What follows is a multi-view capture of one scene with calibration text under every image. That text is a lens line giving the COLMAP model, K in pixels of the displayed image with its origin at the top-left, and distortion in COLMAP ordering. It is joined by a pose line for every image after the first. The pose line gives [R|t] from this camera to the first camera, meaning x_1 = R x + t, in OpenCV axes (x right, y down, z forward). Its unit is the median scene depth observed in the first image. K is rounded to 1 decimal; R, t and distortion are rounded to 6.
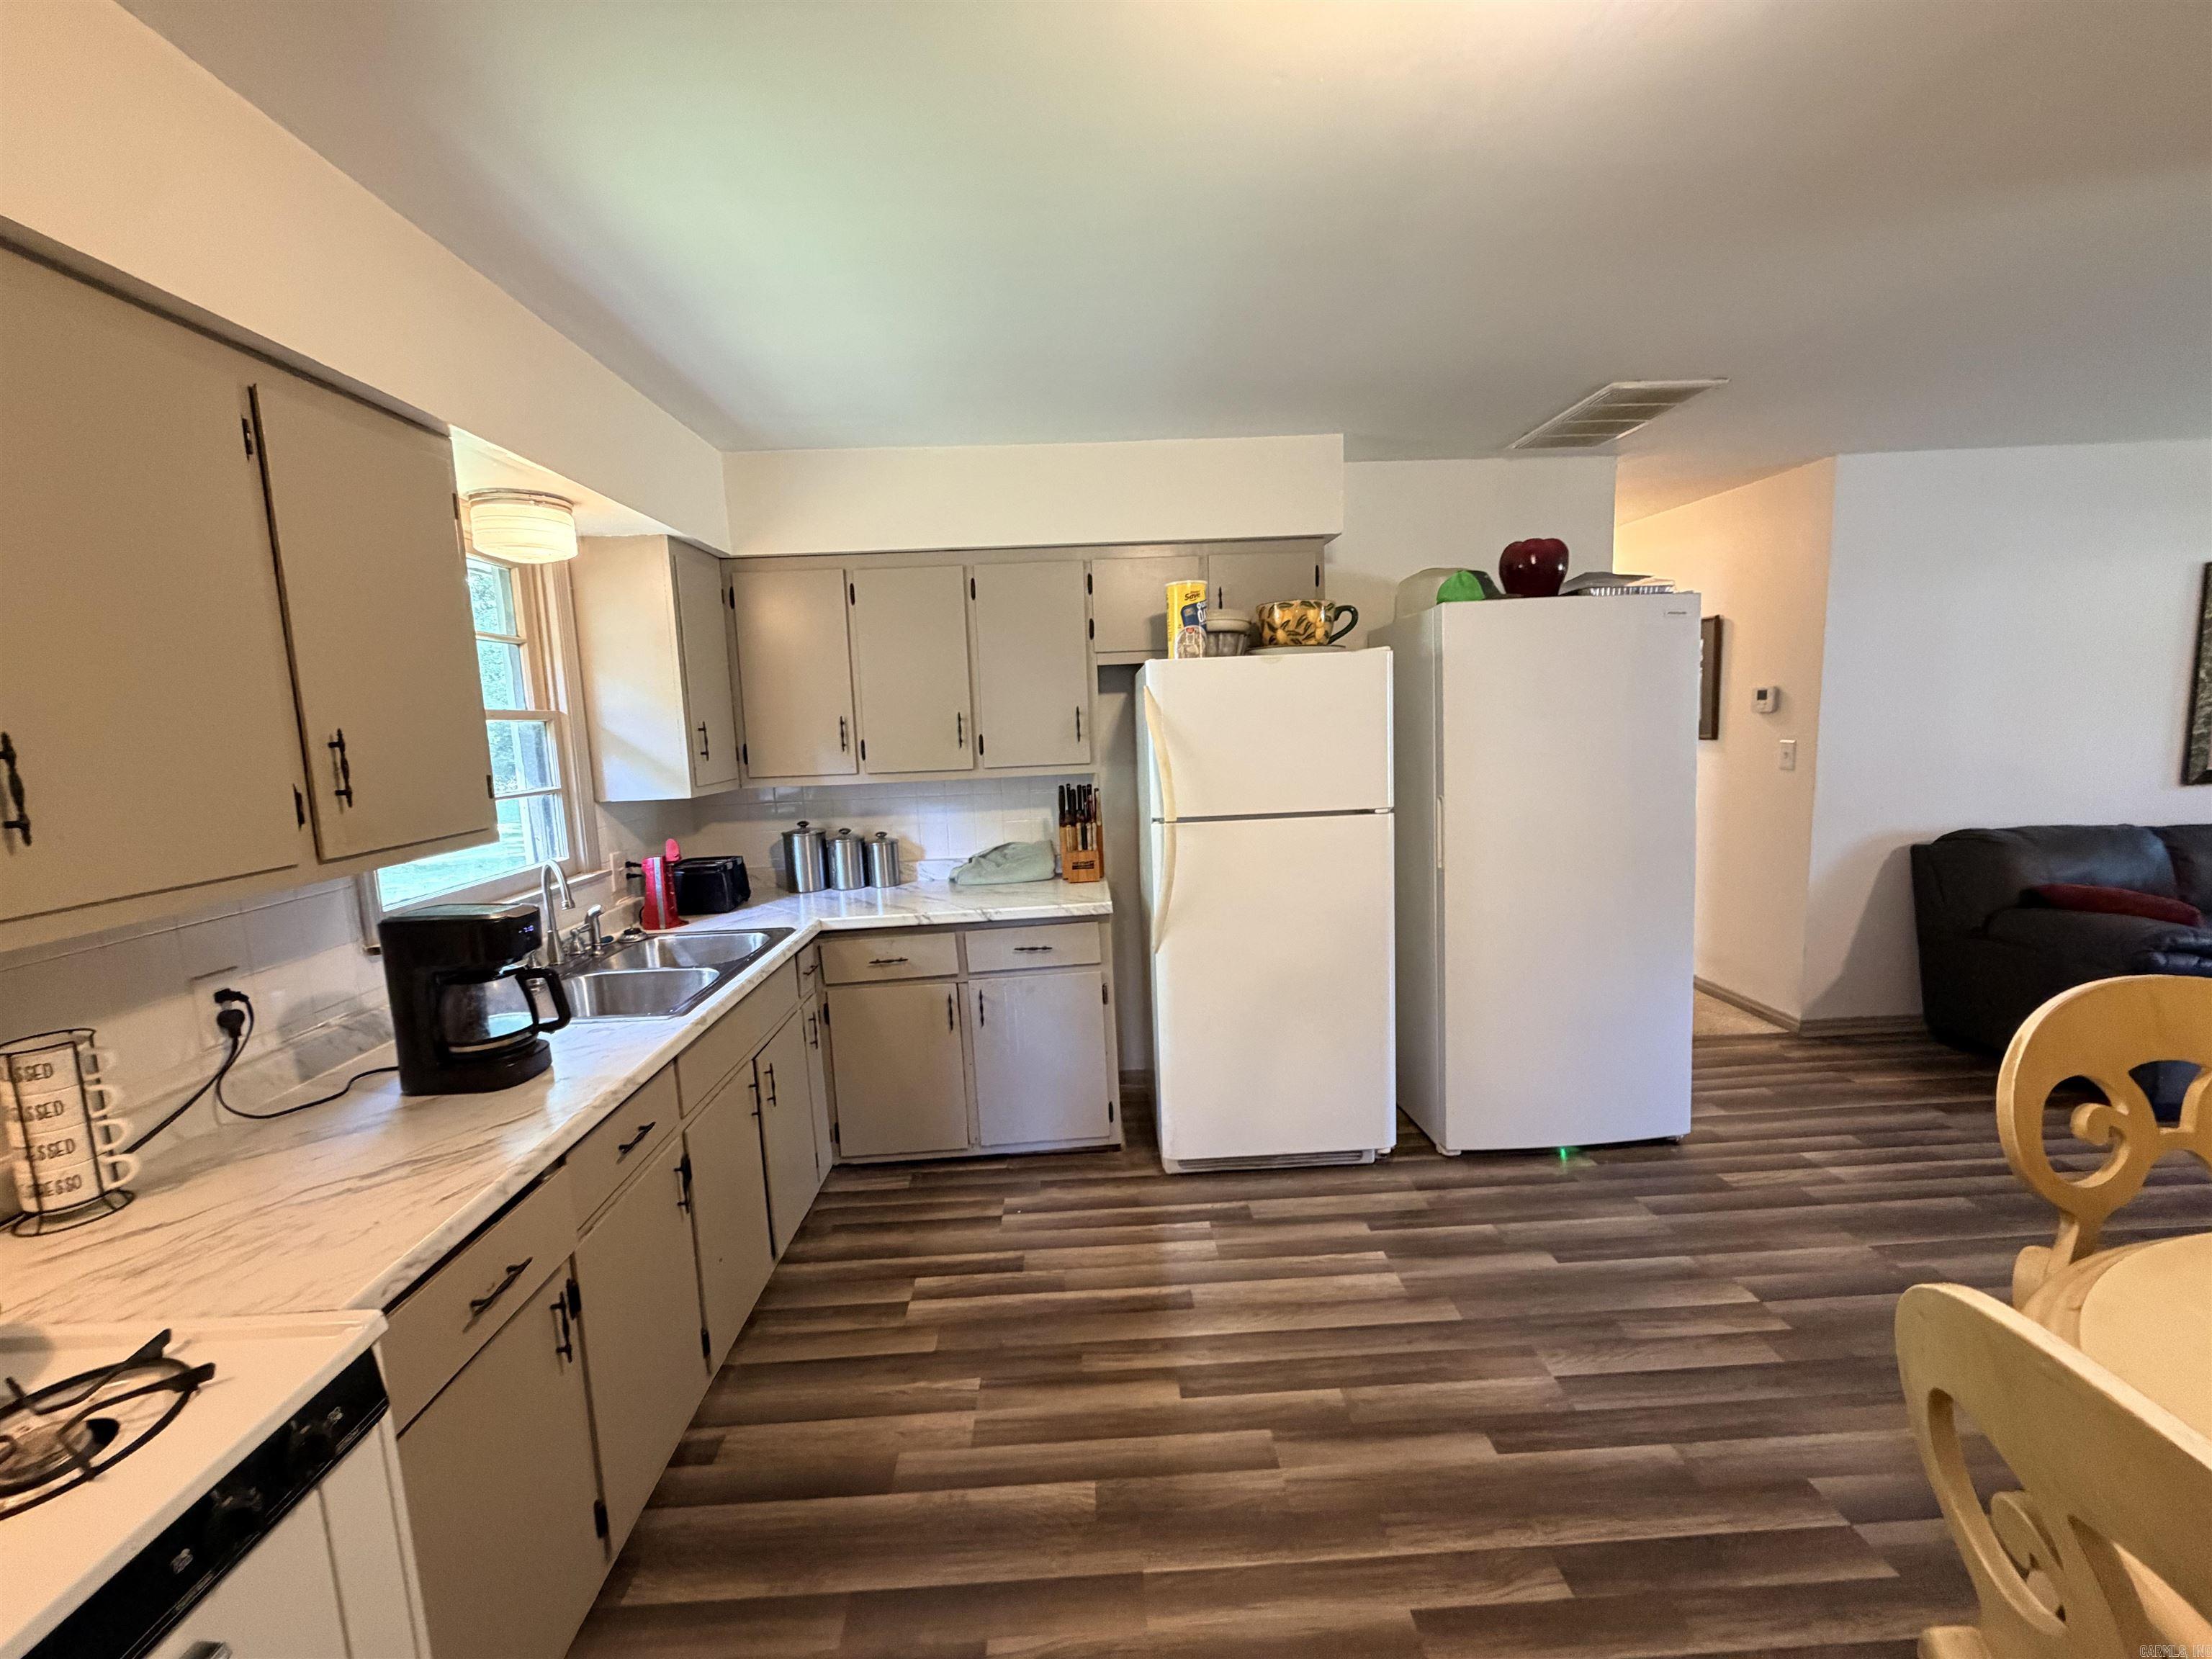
lens RADIAL K [[884.9, 0, 1098.9], [0, 884.9, 829.5], [0, 0, 1]] dist [0.002660, -0.000833]
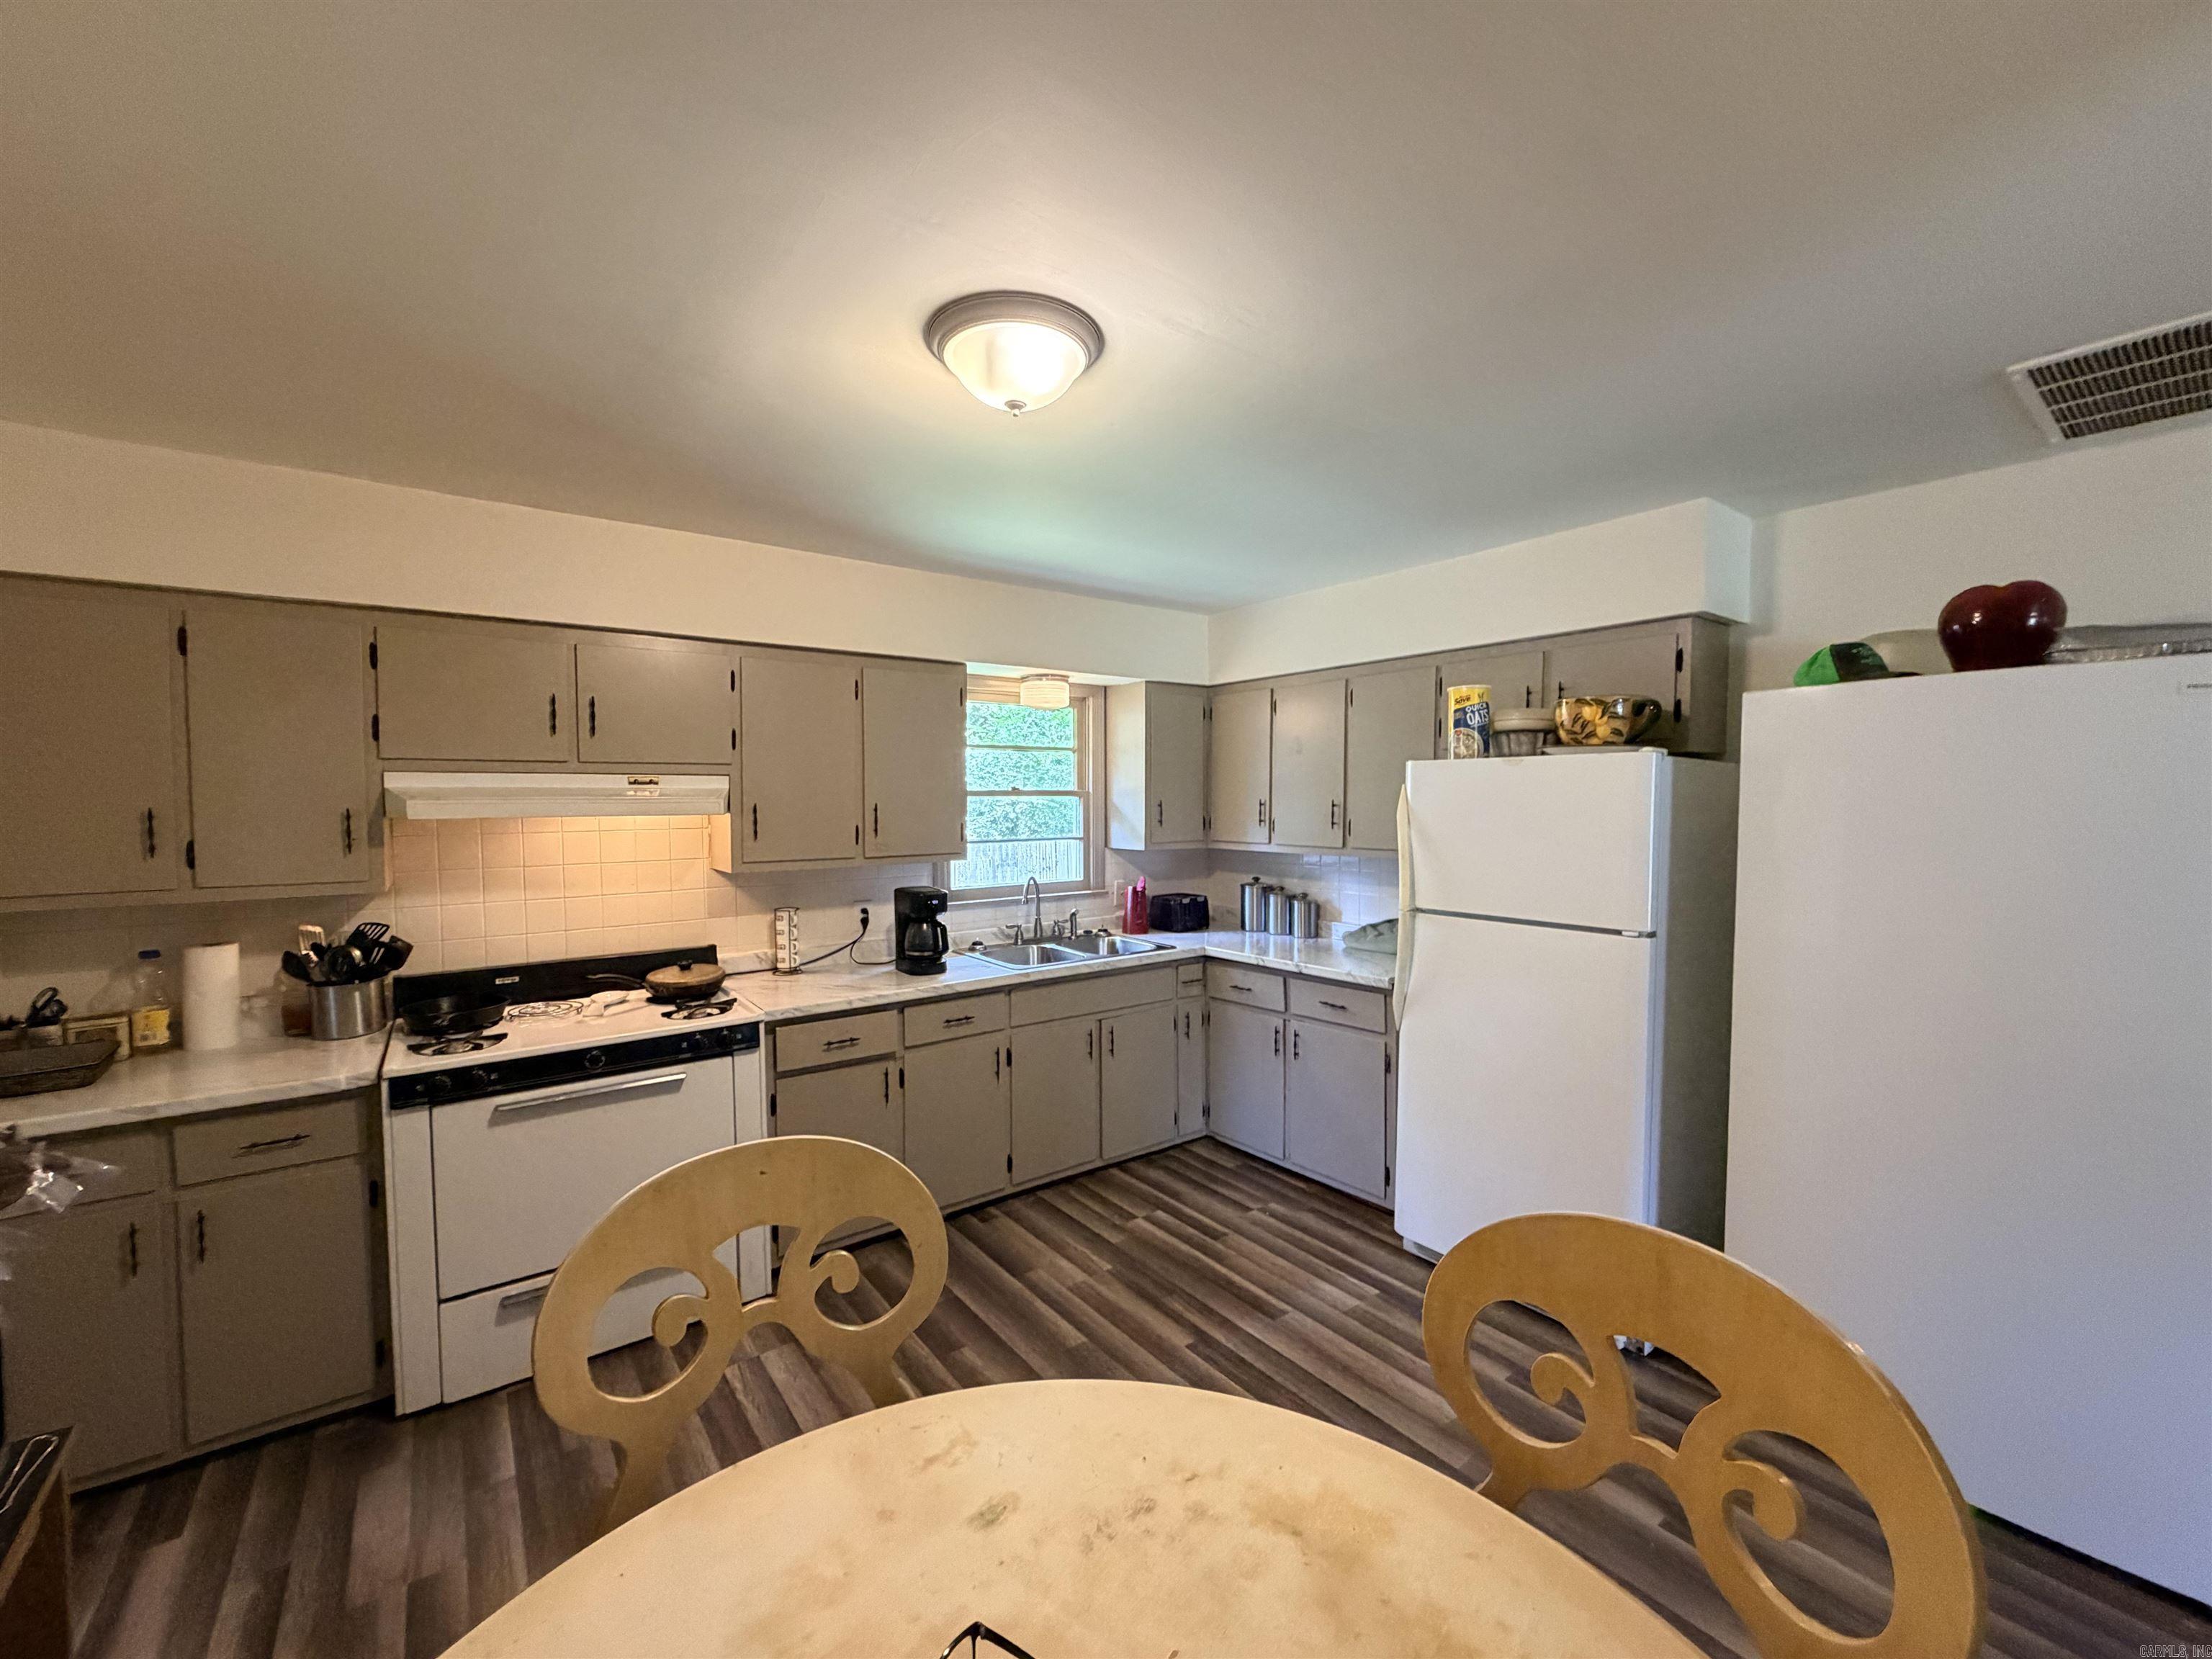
lens RADIAL K [[884.9, 0, 1100.1], [0, 884.9, 827.0], [0, 0, 1]] dist [0.002660, -0.000833]
pose [[0.572039, 0.065943, -0.817571, 0.732282], [-0.123145, 0.992370, -0.006121, -0.056155], [0.810930, 0.104181, 0.575795, 0.063701]]
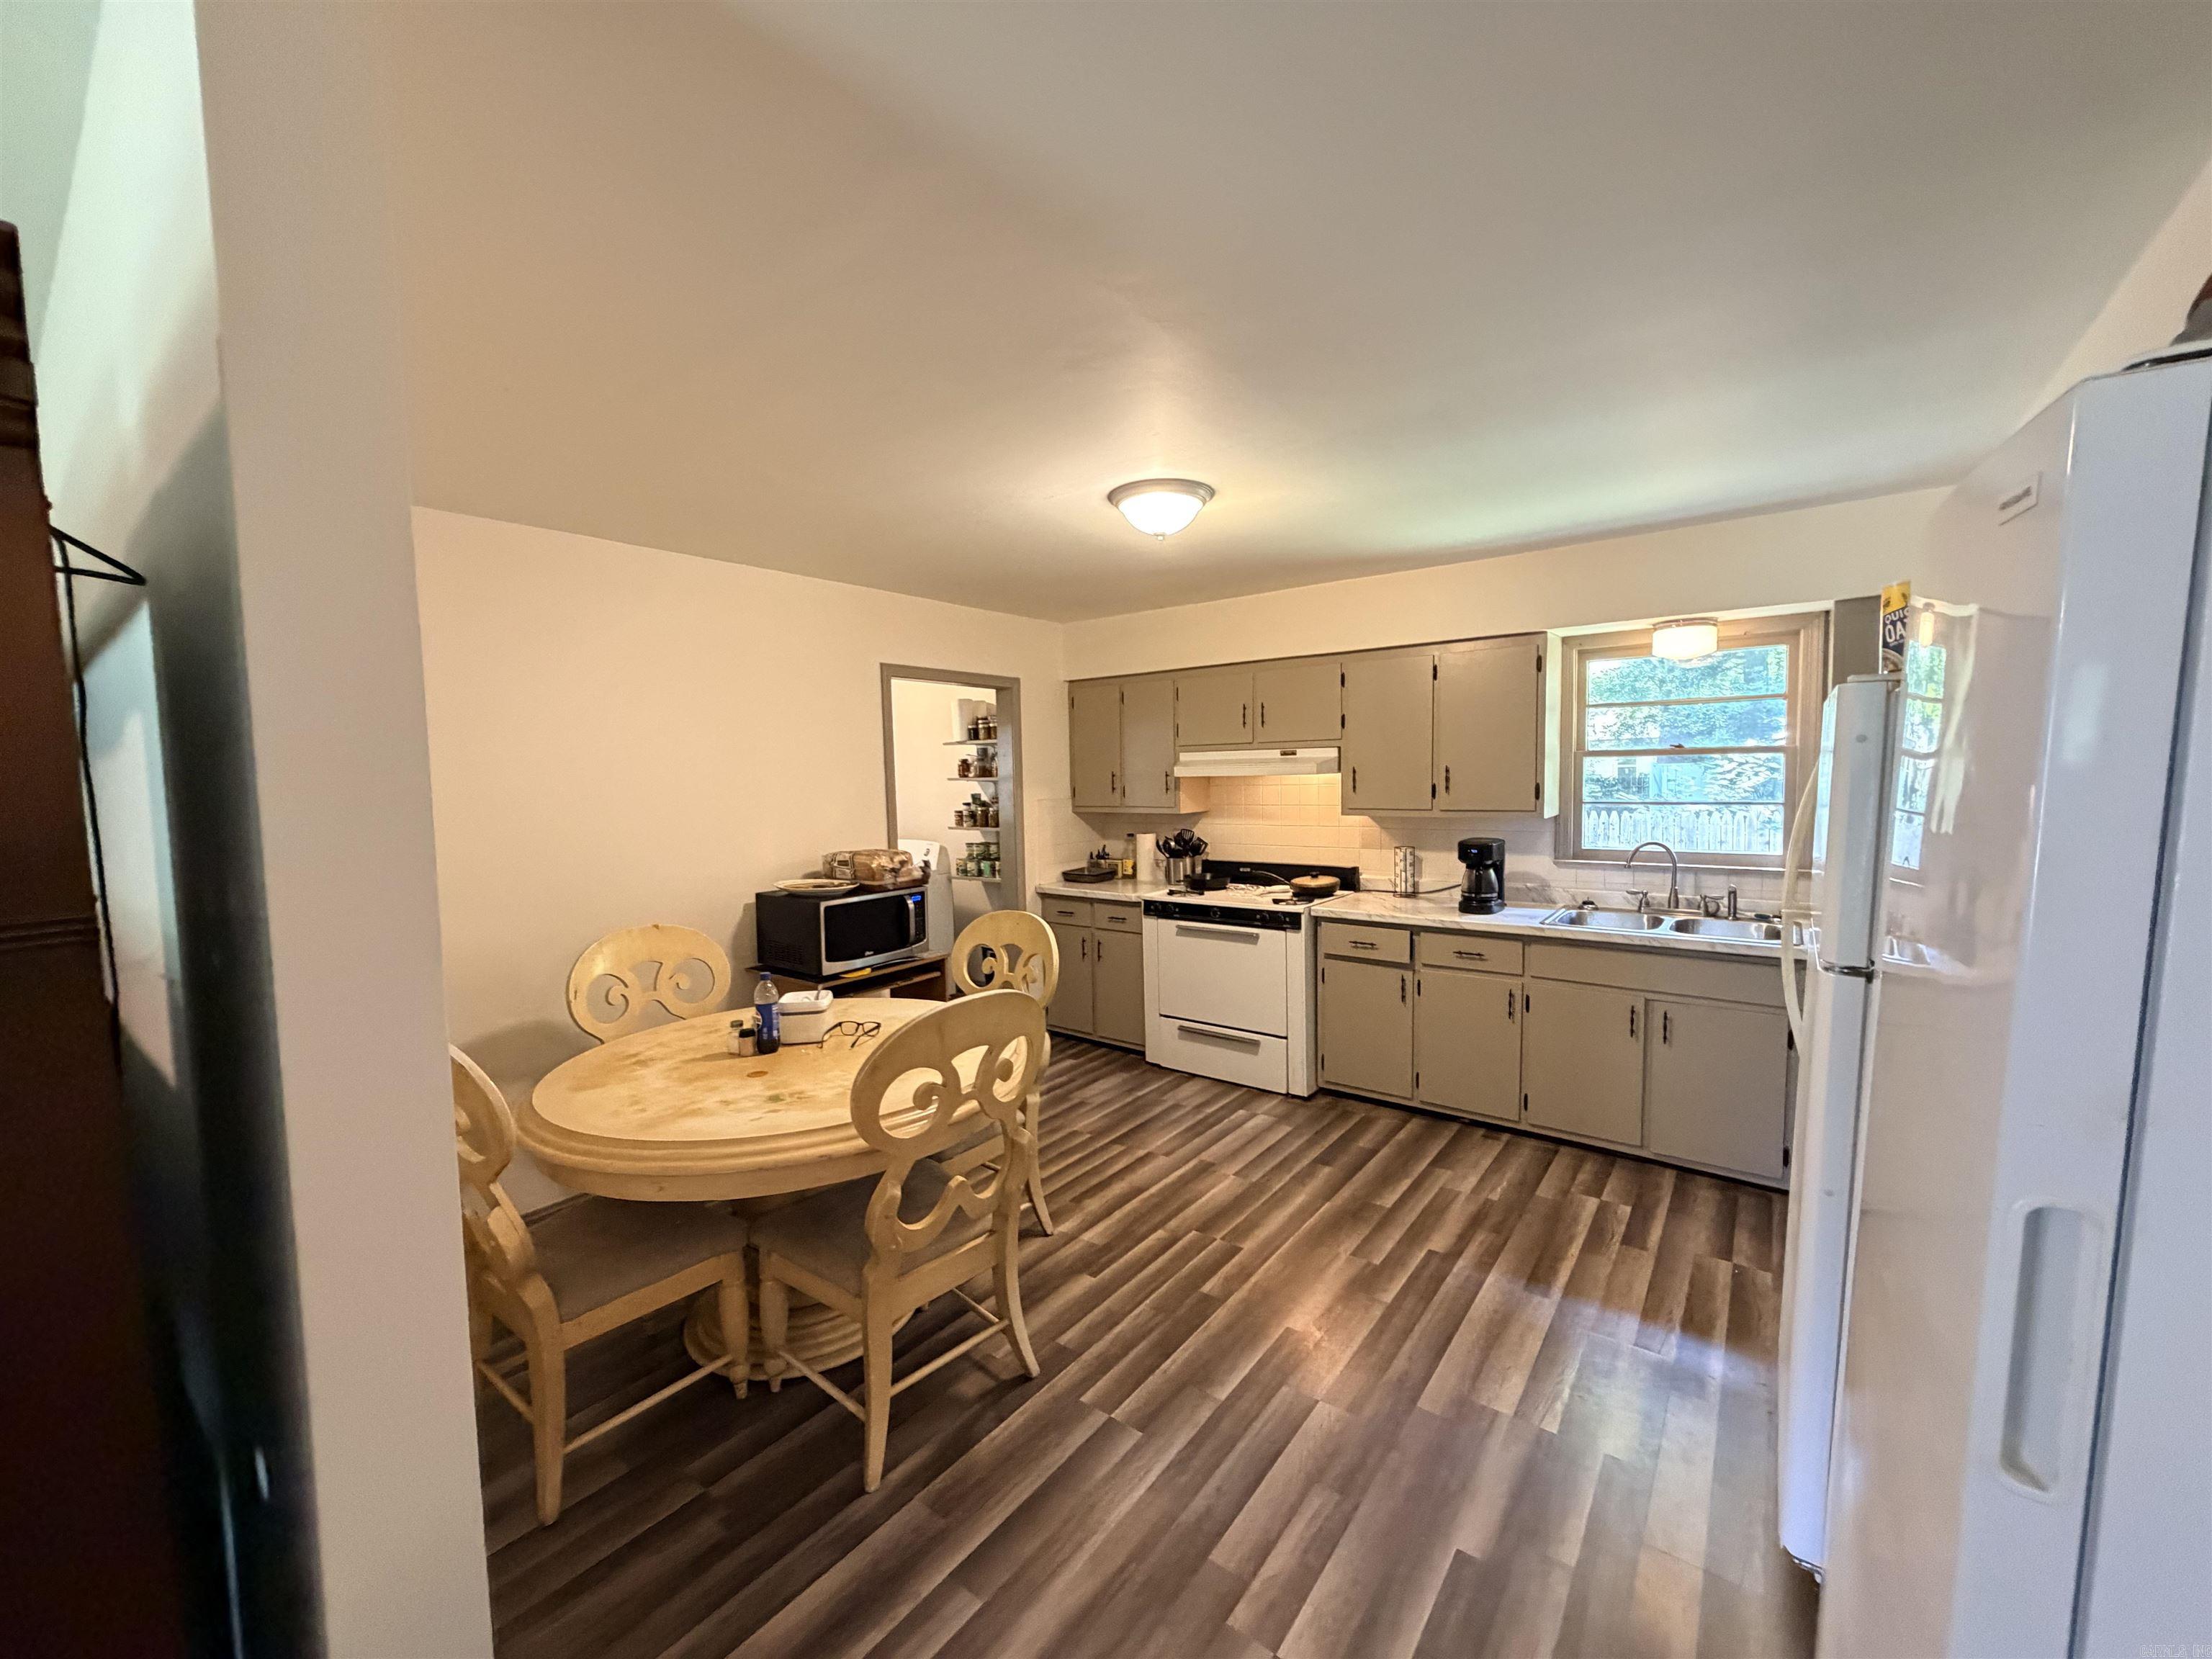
lens RADIAL K [[884.9, 0, 1105.2], [0, 884.9, 825.8], [0, 0, 1]] dist [0.002660, -0.000833]
pose [[-0.631363, 0.100042, -0.769007, 1.051125], [-0.055029, 0.983364, 0.173108, -0.181940], [0.773533, 0.151612, -0.615355, 0.988455]]
